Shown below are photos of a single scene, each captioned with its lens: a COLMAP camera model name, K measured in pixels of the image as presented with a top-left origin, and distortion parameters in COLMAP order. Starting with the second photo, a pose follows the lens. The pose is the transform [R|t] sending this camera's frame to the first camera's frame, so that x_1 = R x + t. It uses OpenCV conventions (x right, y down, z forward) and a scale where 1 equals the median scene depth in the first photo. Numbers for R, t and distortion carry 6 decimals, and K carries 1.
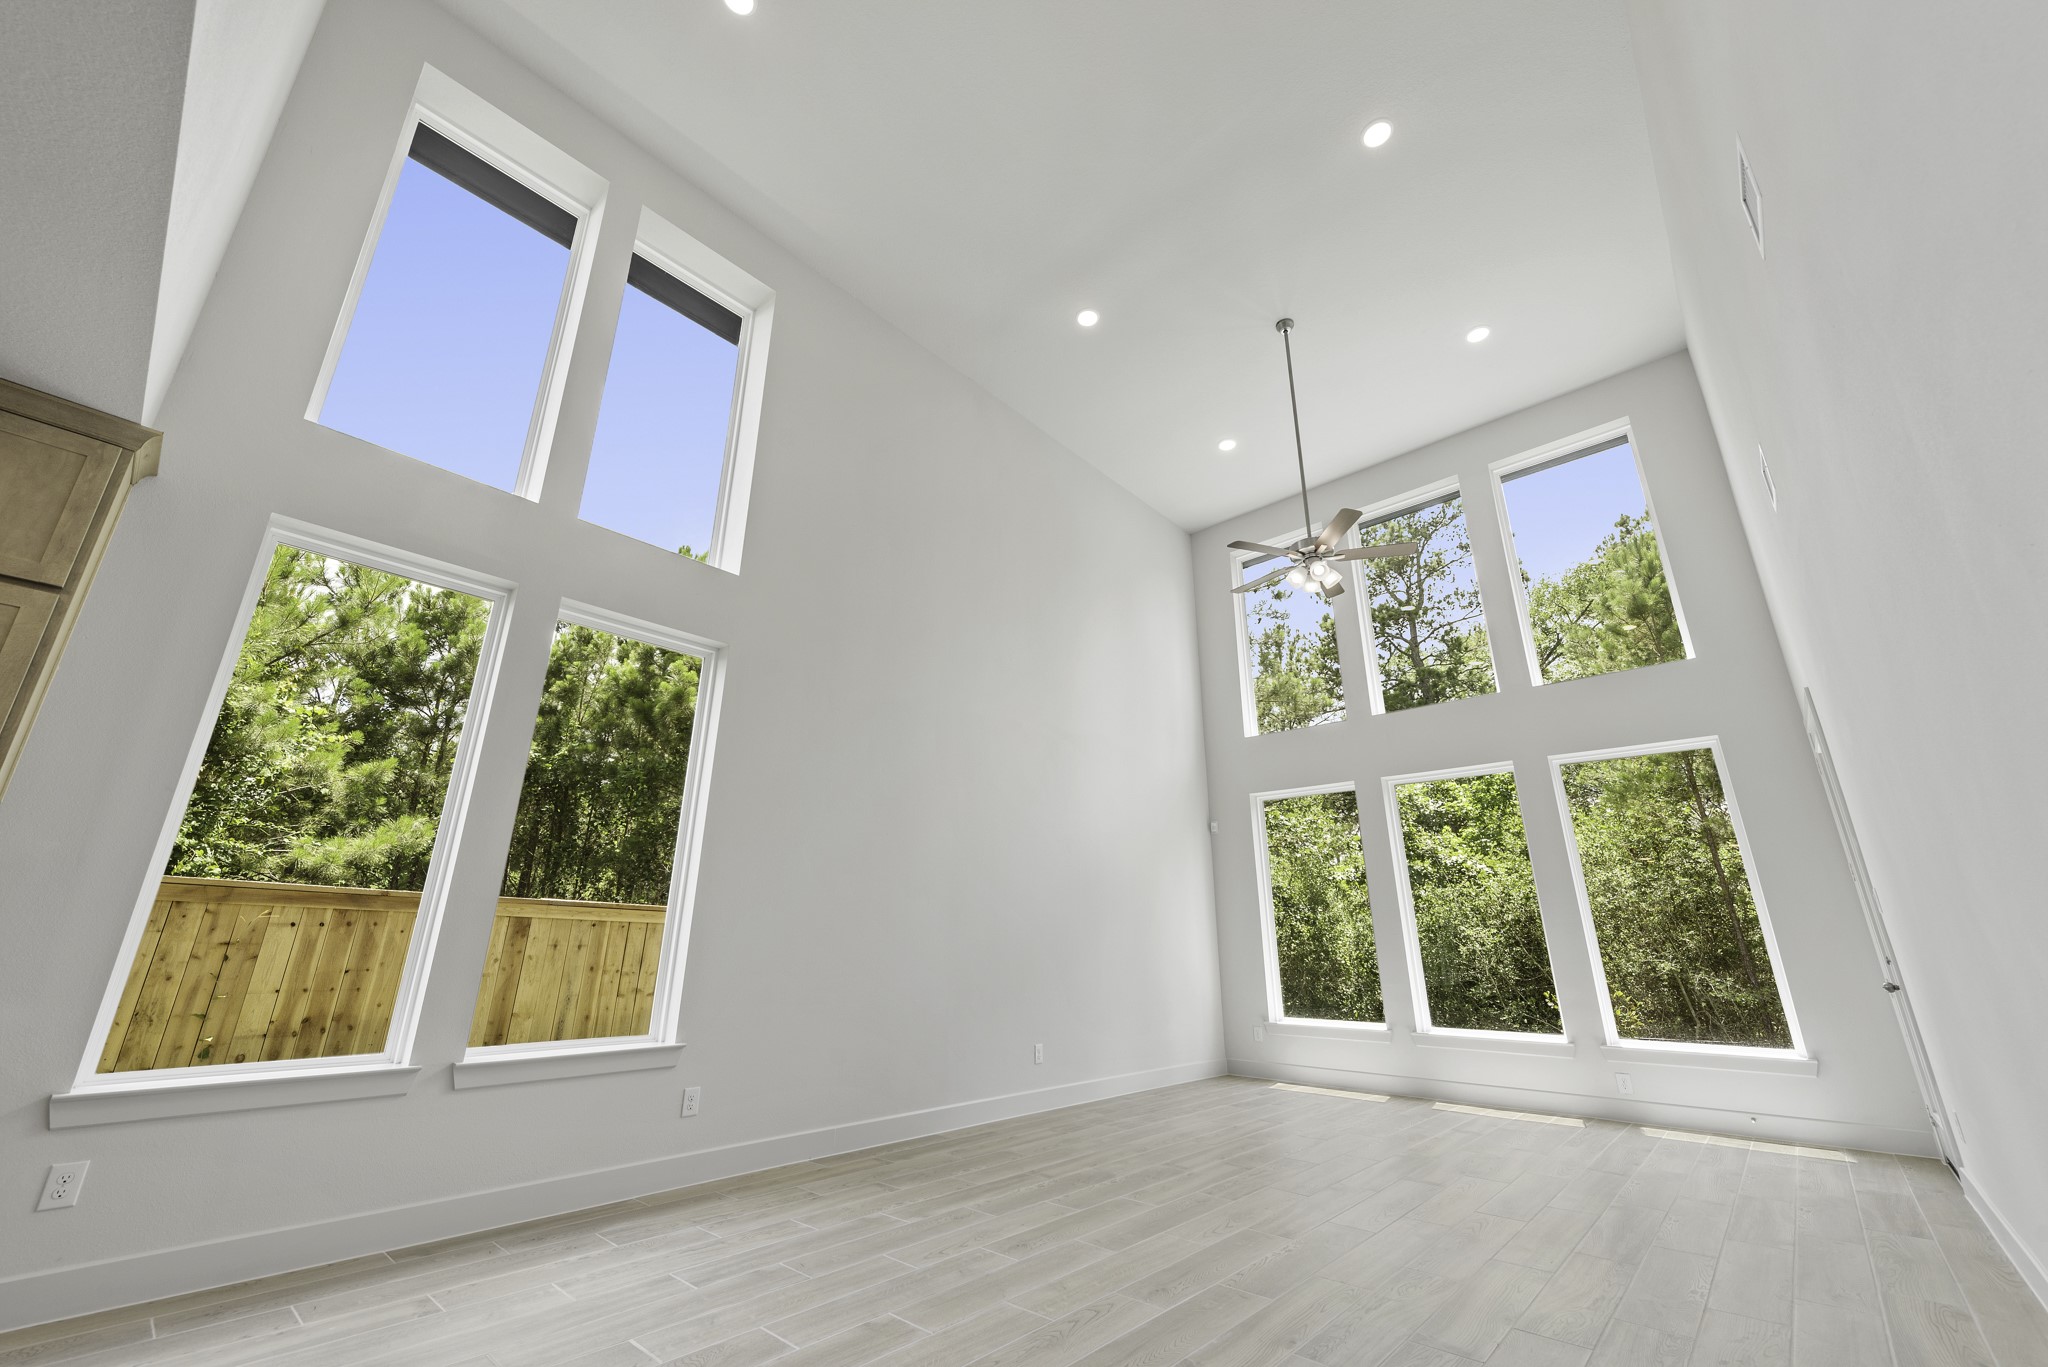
lens RADIAL K [[807.8, 0, 1020.3], [0, 807.8, 680.4], [0, 0, 1]] dist [0.005267, -0.000059]
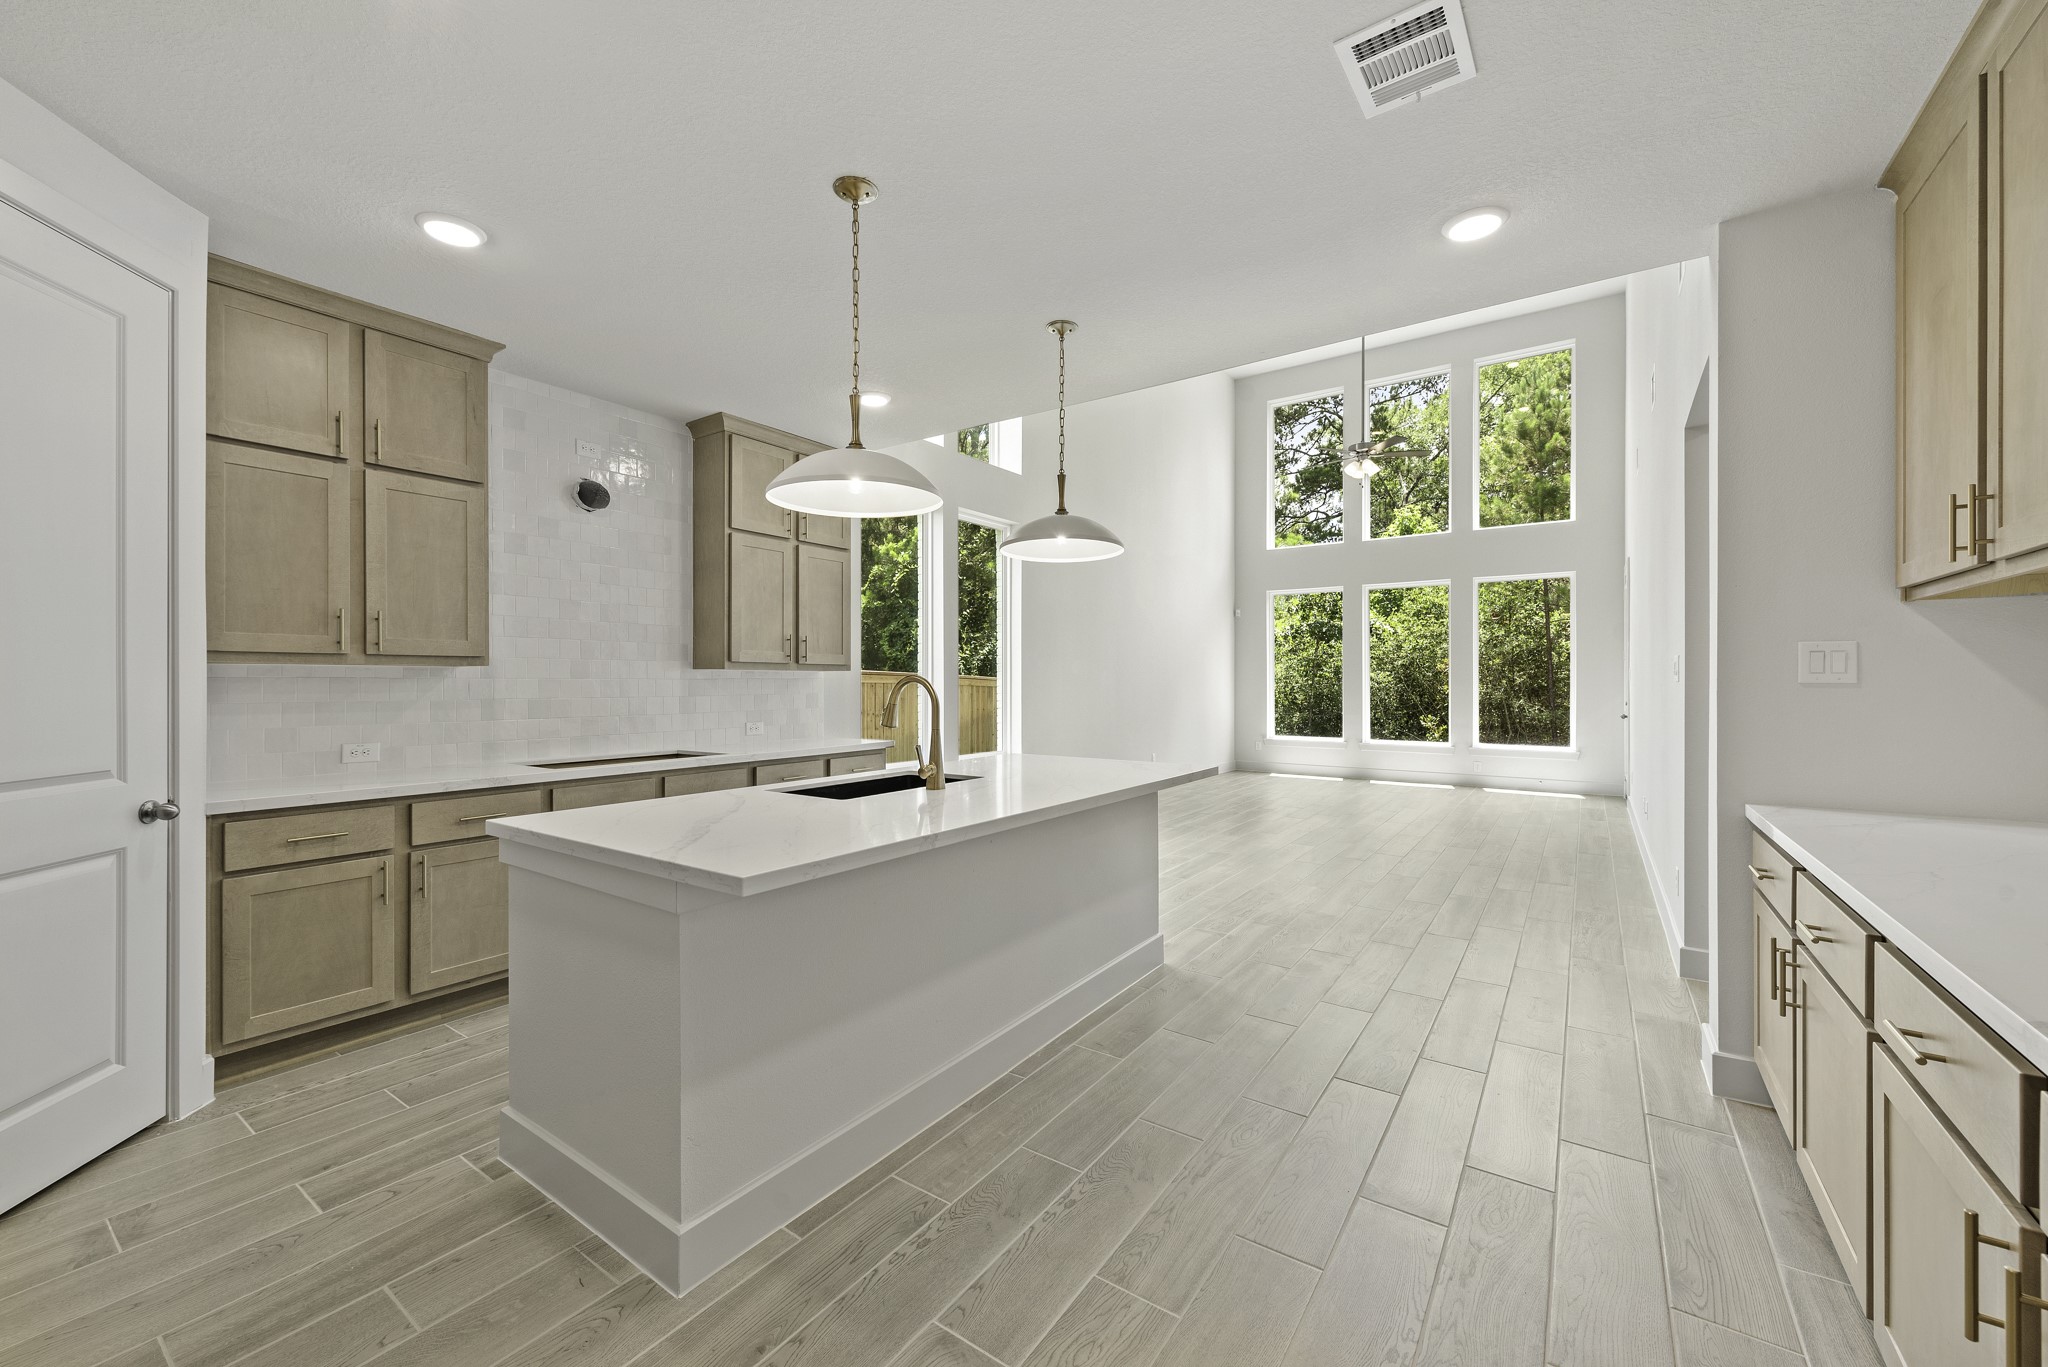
lens RADIAL K [[807.8, 0, 1020.3], [0, 807.8, 680.4], [0, 0, 1]] dist [0.005267, -0.000059]
pose [[0.991738, -0.008502, 0.128001, -0.395216], [-0.033082, 0.947102, 0.319224, -0.178681], [-0.123944, -0.320821, 0.938995, -0.398227]]
